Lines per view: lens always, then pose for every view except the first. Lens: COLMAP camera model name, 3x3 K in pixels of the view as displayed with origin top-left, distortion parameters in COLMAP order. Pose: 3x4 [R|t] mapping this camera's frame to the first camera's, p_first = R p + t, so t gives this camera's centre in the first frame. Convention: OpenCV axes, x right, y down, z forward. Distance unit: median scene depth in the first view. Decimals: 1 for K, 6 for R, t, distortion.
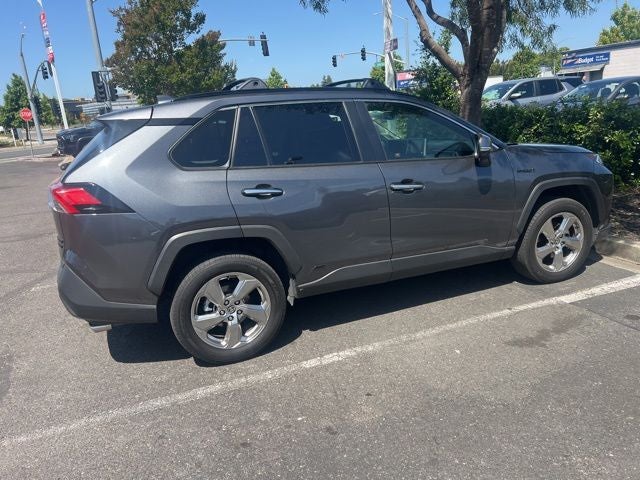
lens RADIAL K [[485.8, 0, 314.1], [0, 485.8, 242.6], [0, 0, 1]] dist [0.040227, -0.042840]
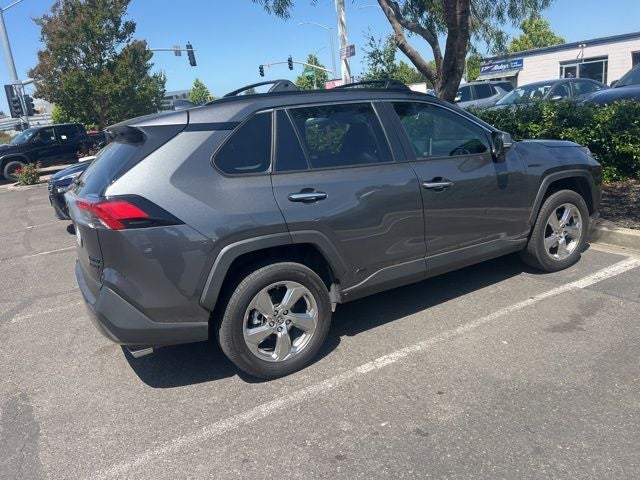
lens RADIAL K [[485.8, 0, 317.6], [0, 485.8, 246.1], [0, 0, 1]] dist [0.040227, -0.042840]
pose [[0.987855, -0.064264, 0.141463, -0.207975], [0.065868, 0.997806, -0.006678, 0.002721], [-0.140723, 0.015915, 0.989921, 0.036277]]
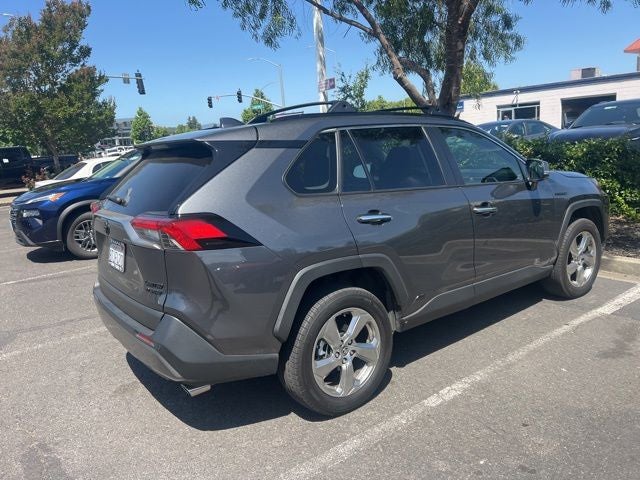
lens RADIAL K [[485.8, 0, 319.2], [0, 485.8, 236.0], [0, 0, 1]] dist [0.040227, -0.042840]
pose [[0.963521, -0.042782, 0.264190, -0.411434], [0.066945, 0.994287, -0.083143, -0.000378], [-0.259124, 0.097796, 0.960880, 0.125482]]
